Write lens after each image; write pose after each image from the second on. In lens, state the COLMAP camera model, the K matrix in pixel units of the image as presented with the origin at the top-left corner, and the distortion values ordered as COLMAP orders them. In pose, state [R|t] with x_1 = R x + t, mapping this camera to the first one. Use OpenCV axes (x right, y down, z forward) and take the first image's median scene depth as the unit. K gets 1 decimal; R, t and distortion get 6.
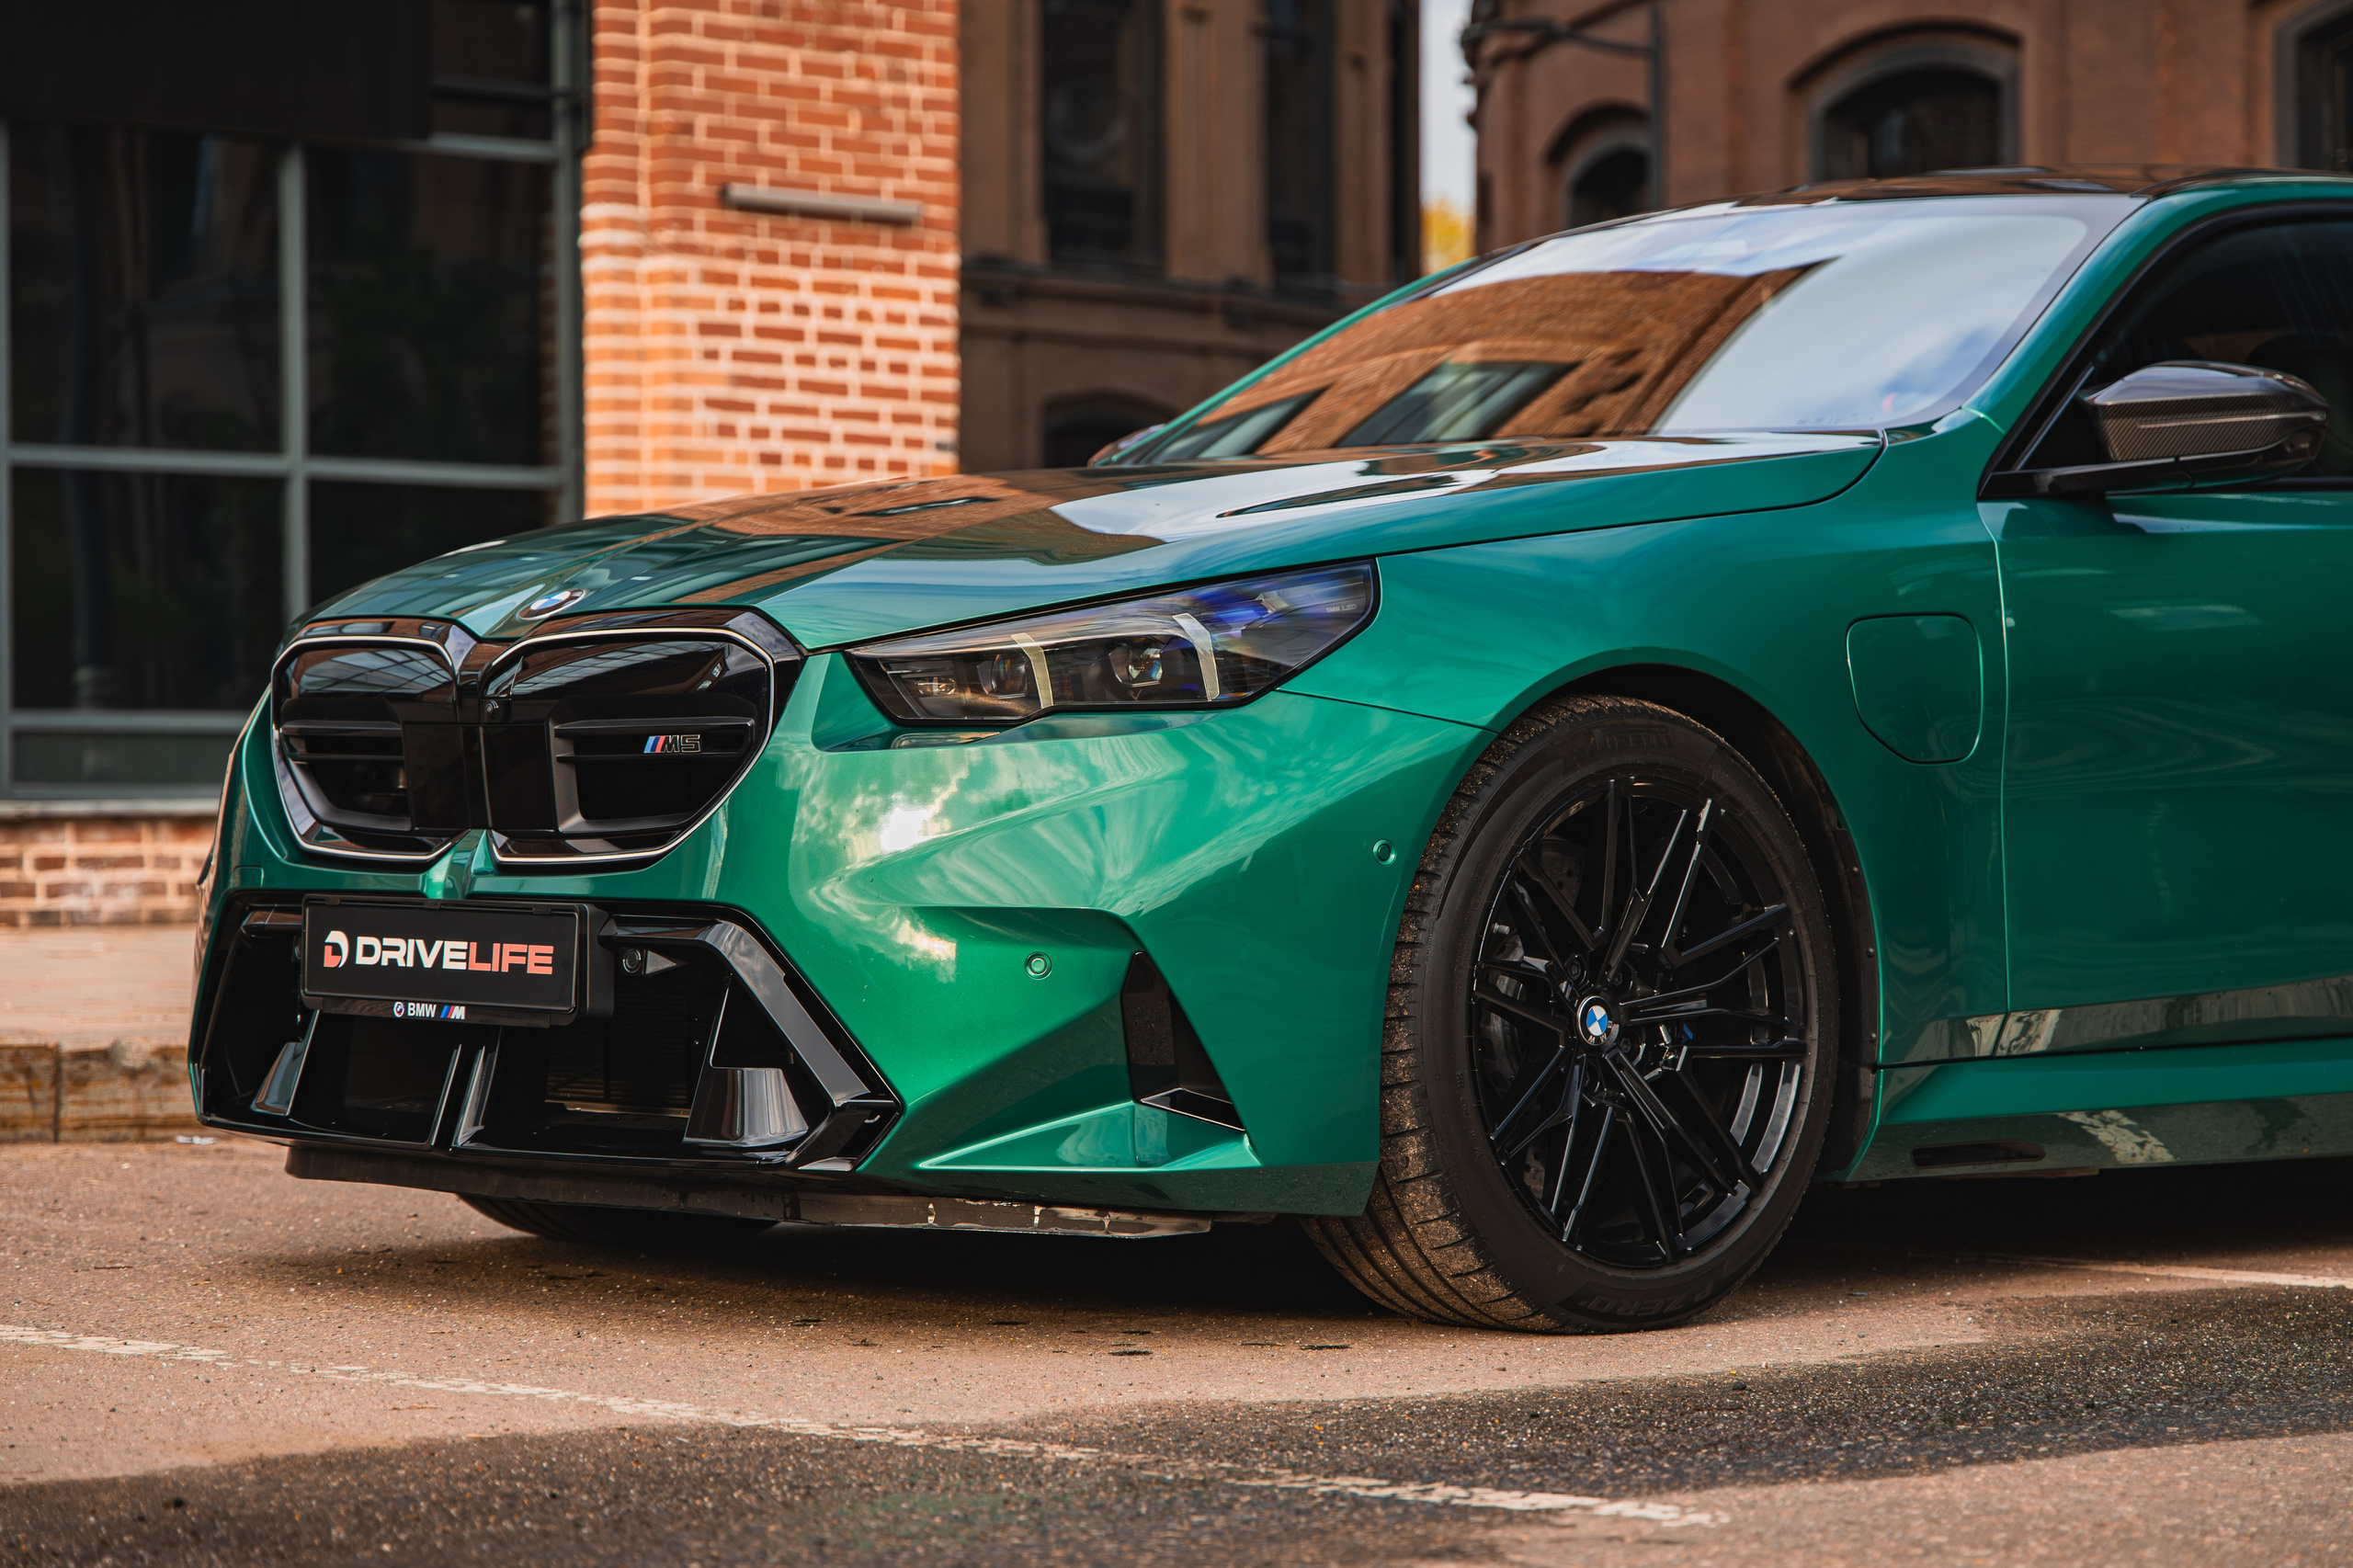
lens RADIAL K [[5853.5, 0, 1164.1], [0, 5853.5, 781.6], [0, 0, 1]] dist [0.099322, 0.000000]
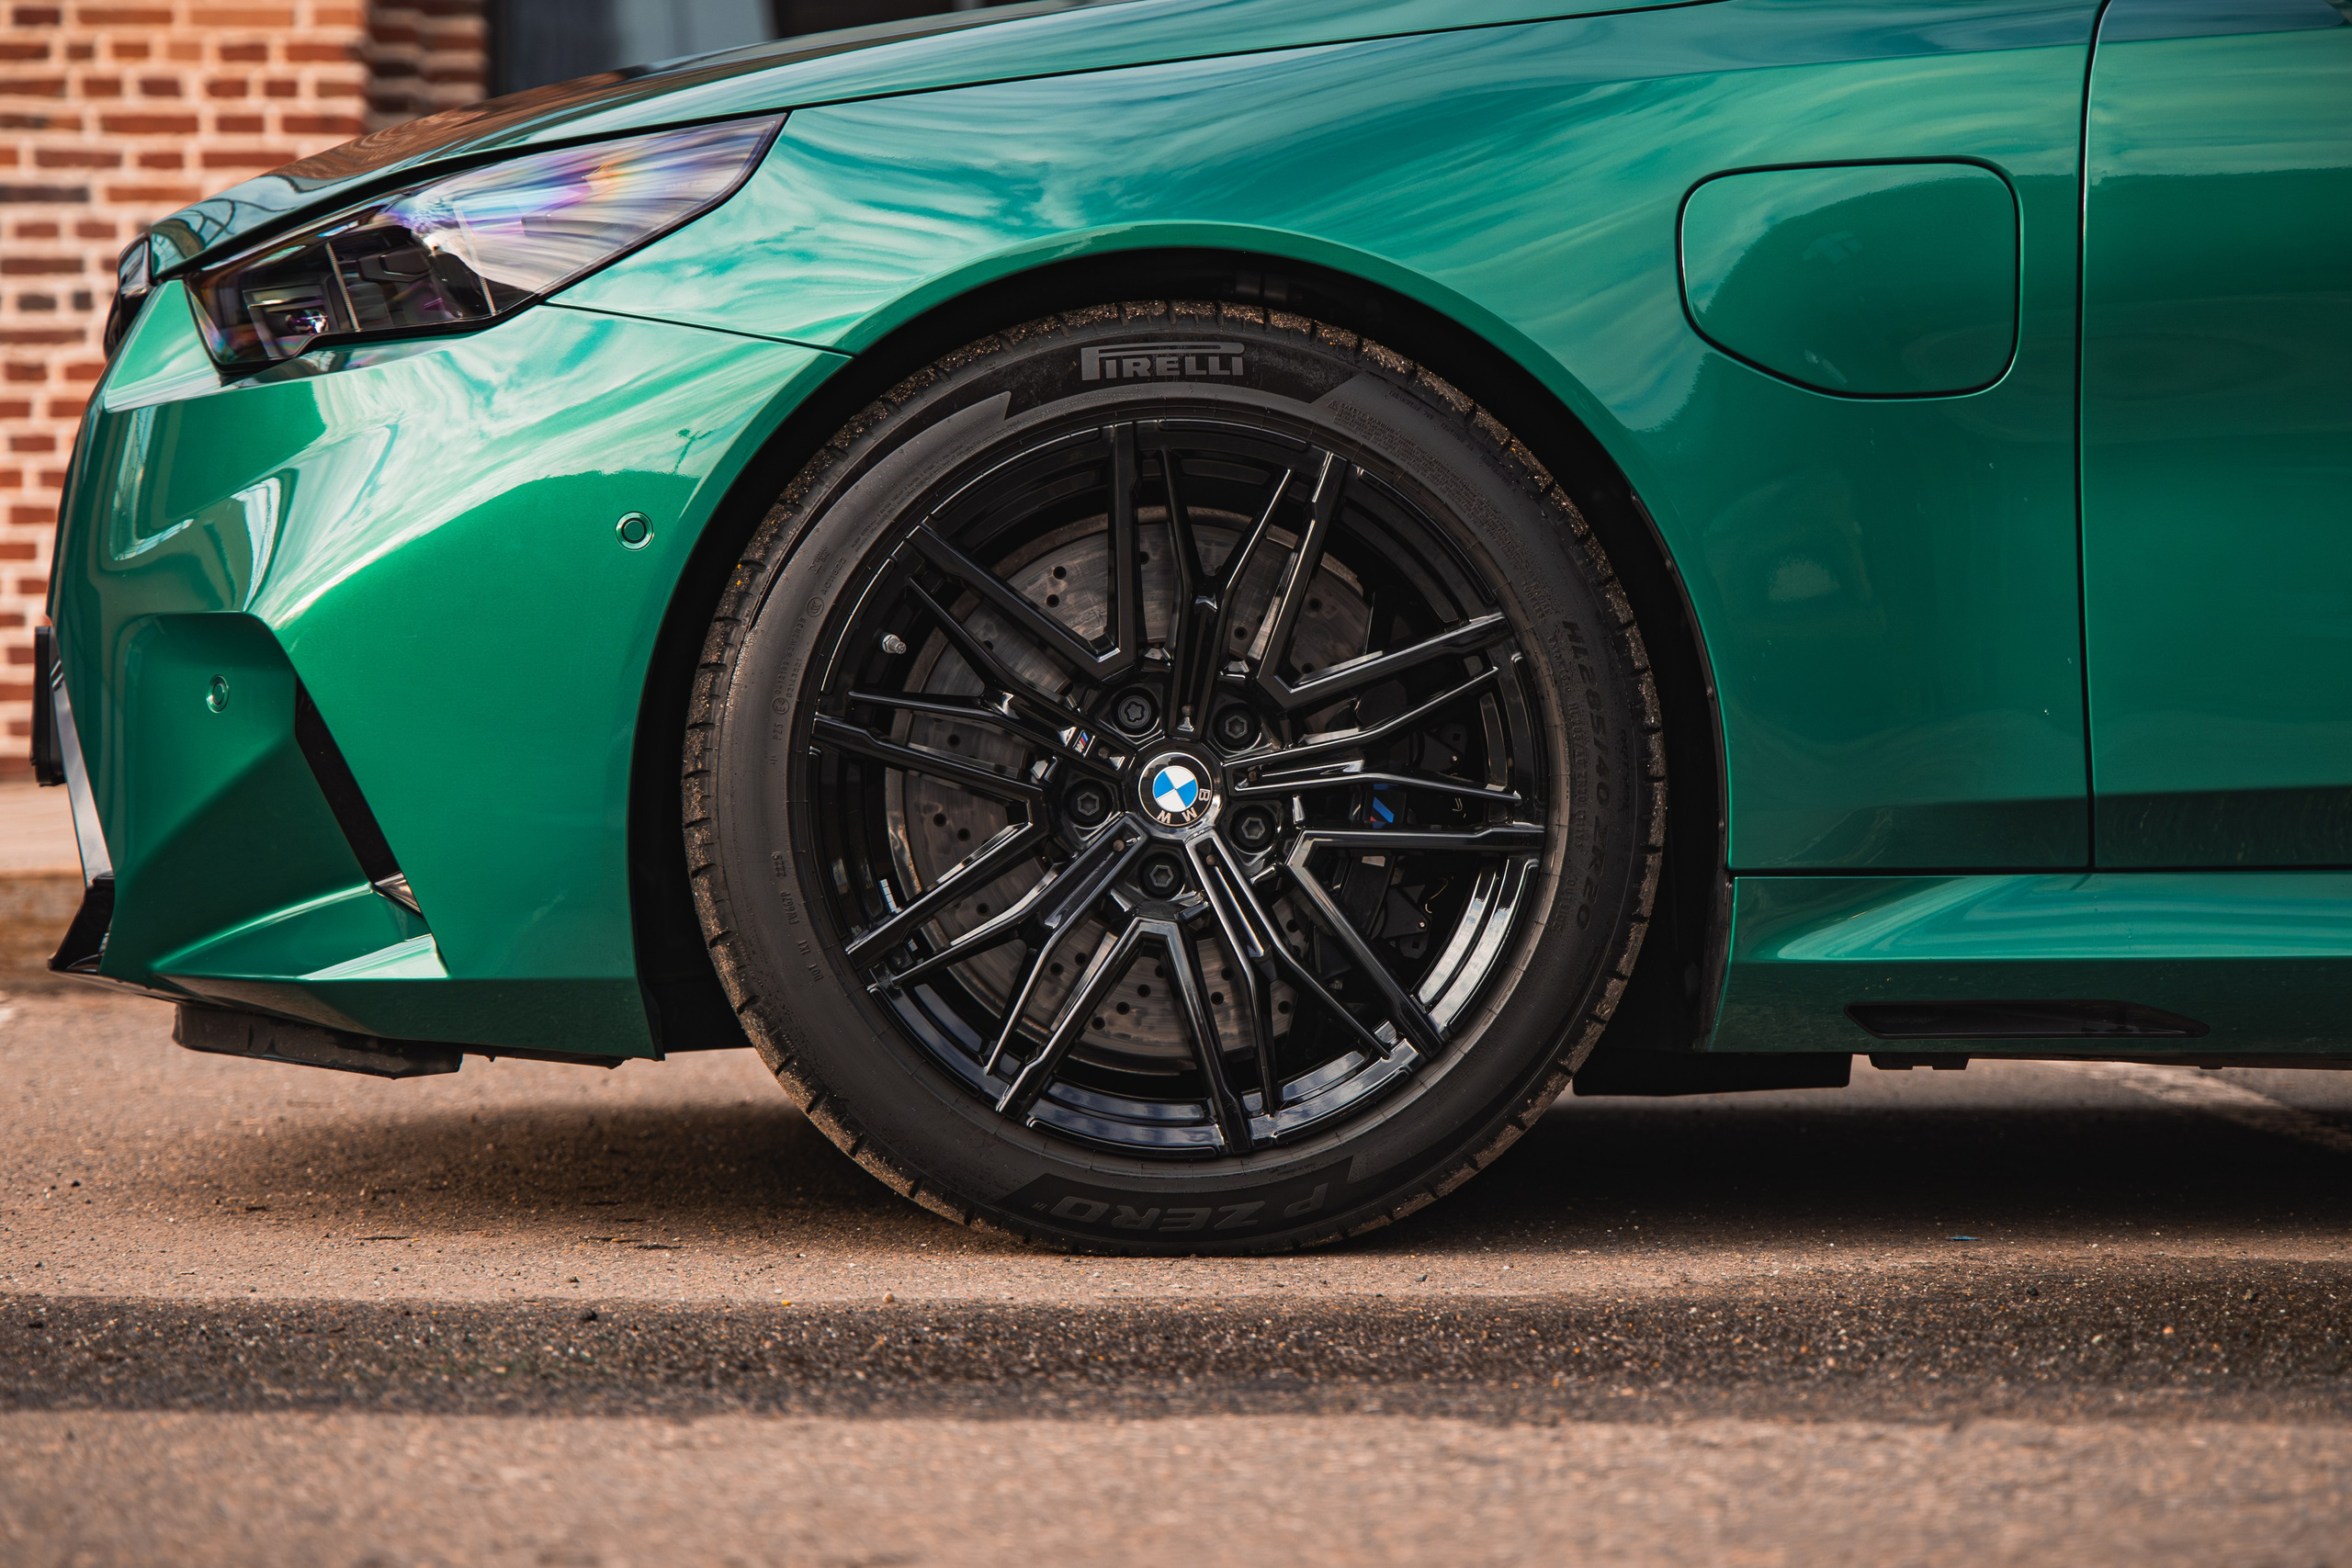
lens RADIAL K [[5850.5, 0, 1163.8], [0, 5850.5, 798.0], [0, 0, 1]] dist [0.099322, 0.000000]
pose [[0.757351, -0.001514, -0.653006, 0.503424], [0.003040, 0.999995, 0.001208, 0.040588], [0.653001, -0.002900, 0.757352, 0.490286]]
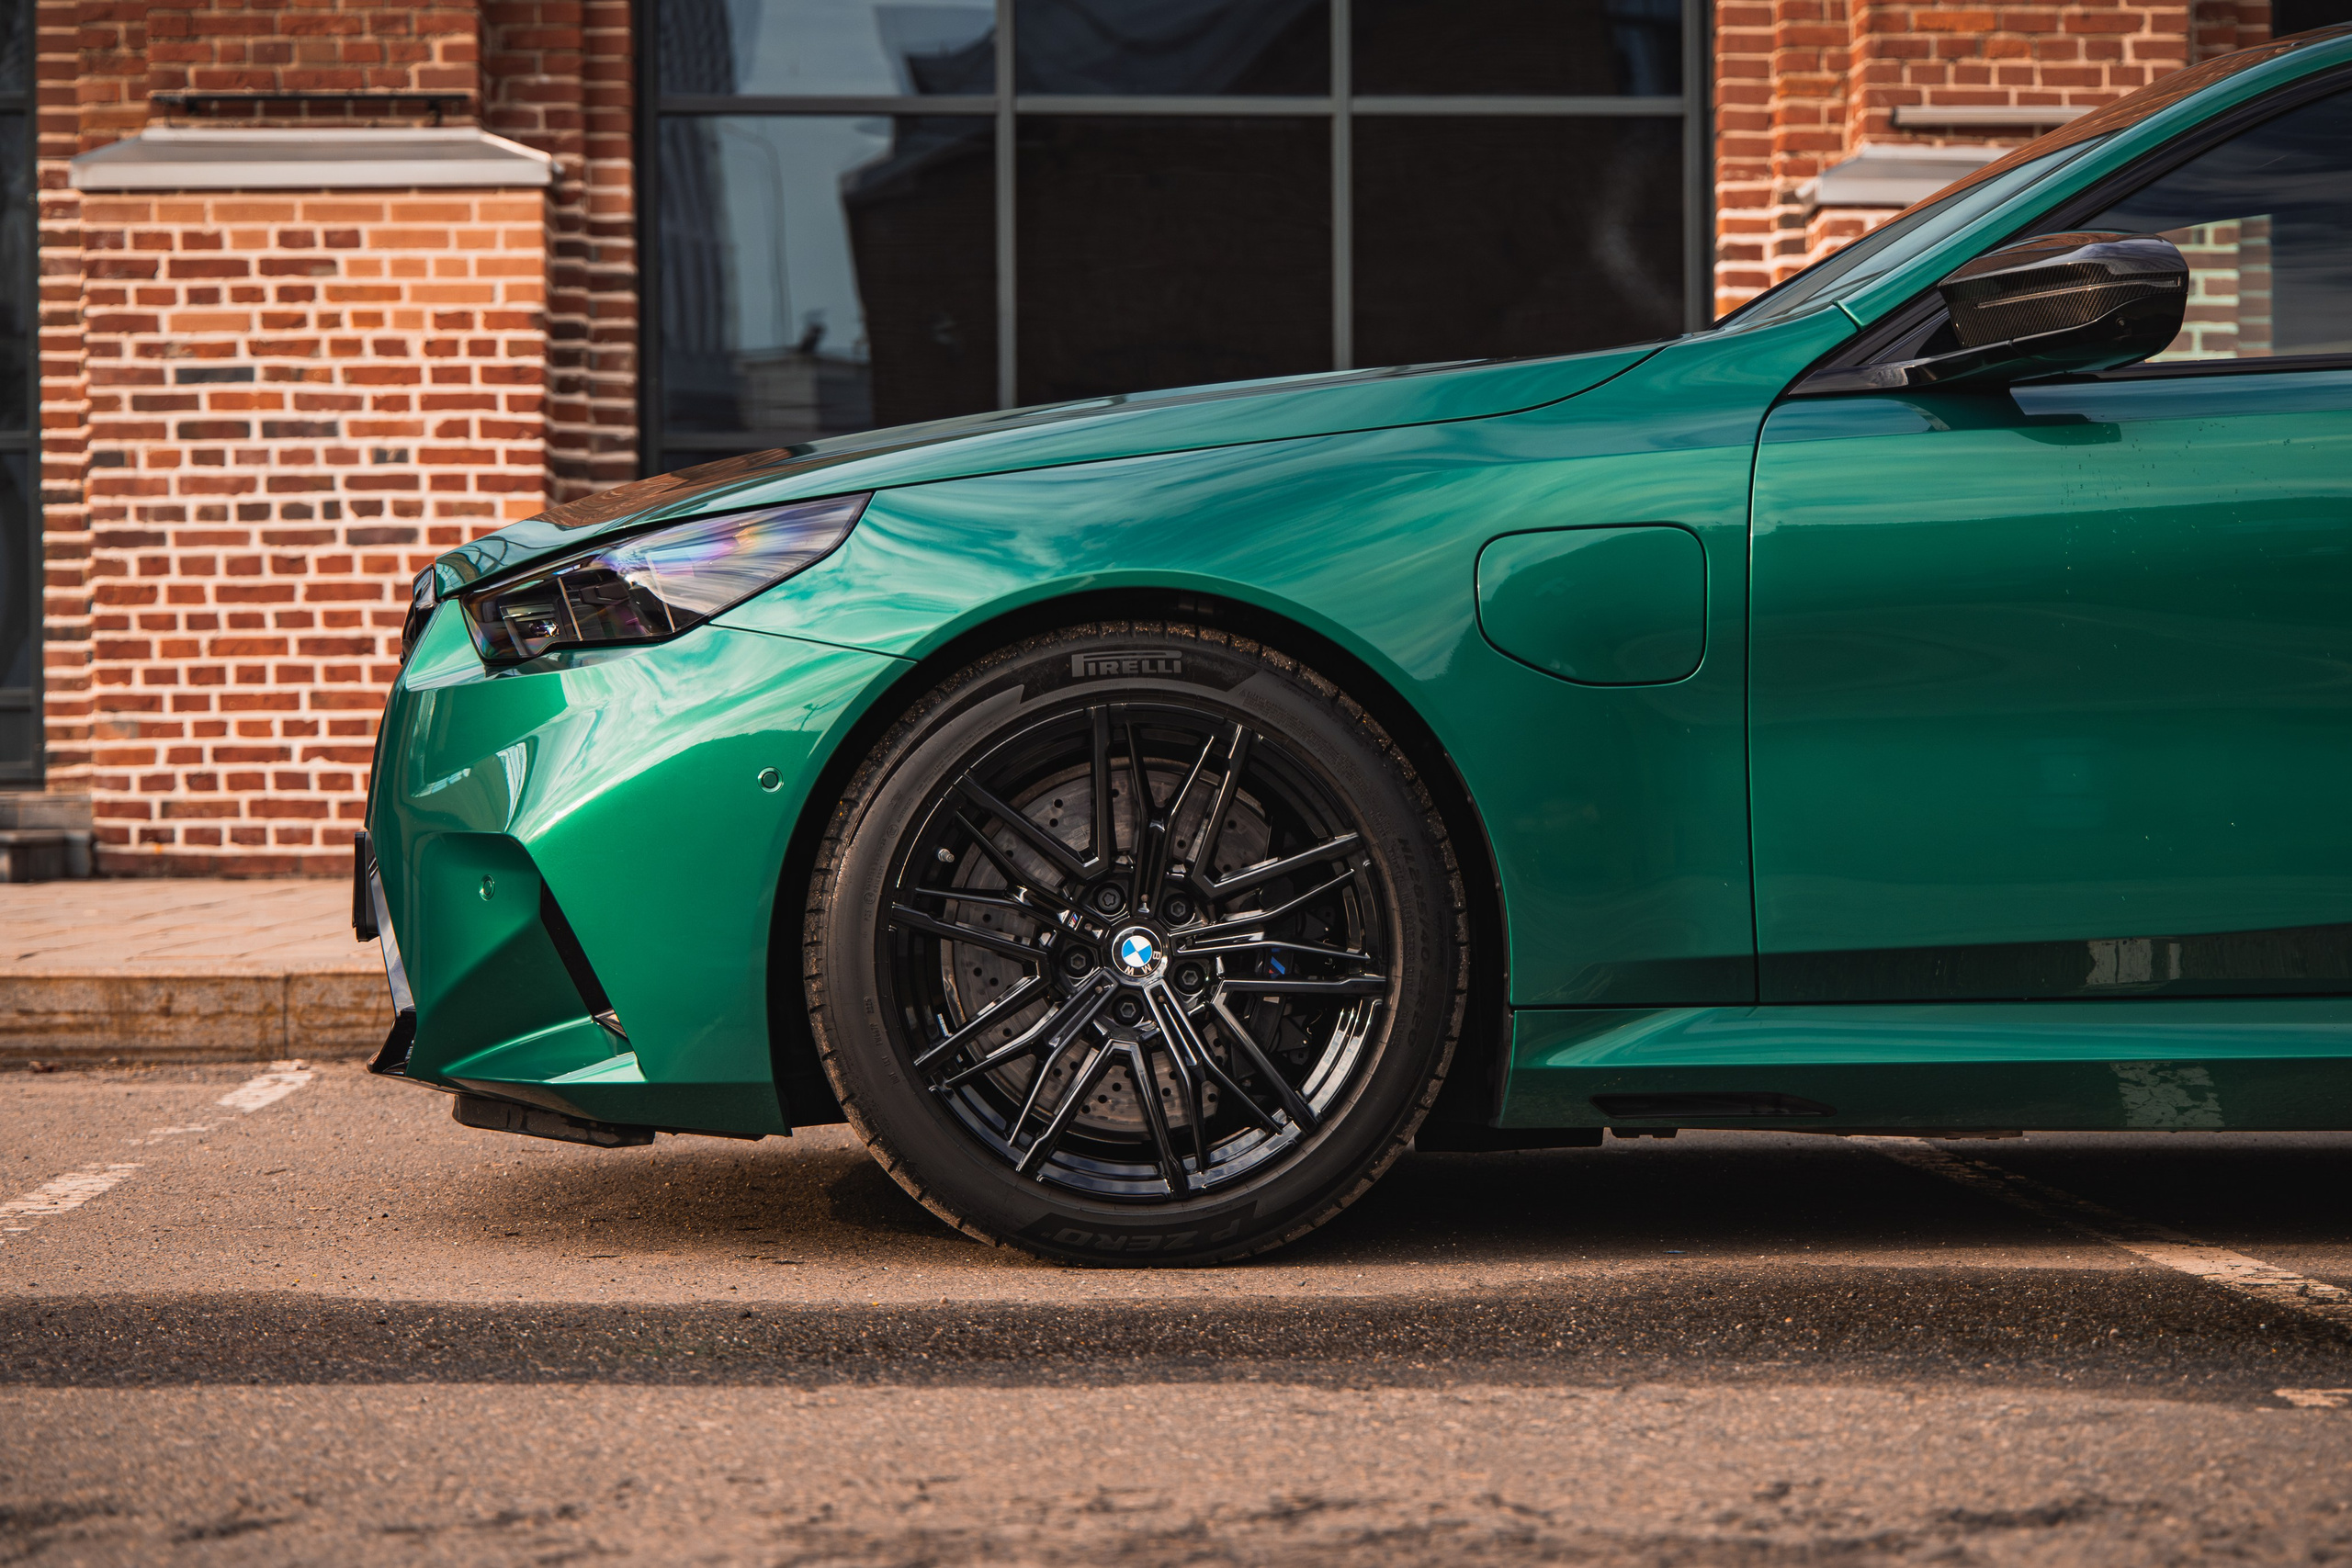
lens RADIAL K [[5170.5, 0, 1182.2], [0, 5170.5, 863.7], [0, 0, 1]] dist [0.110902, 0.000000]
pose [[0.755384, 0.006040, -0.655255, 0.643008], [0.007051, 0.999825, 0.017344, 0.010943], [0.655245, -0.017722, 0.755209, 0.346142]]
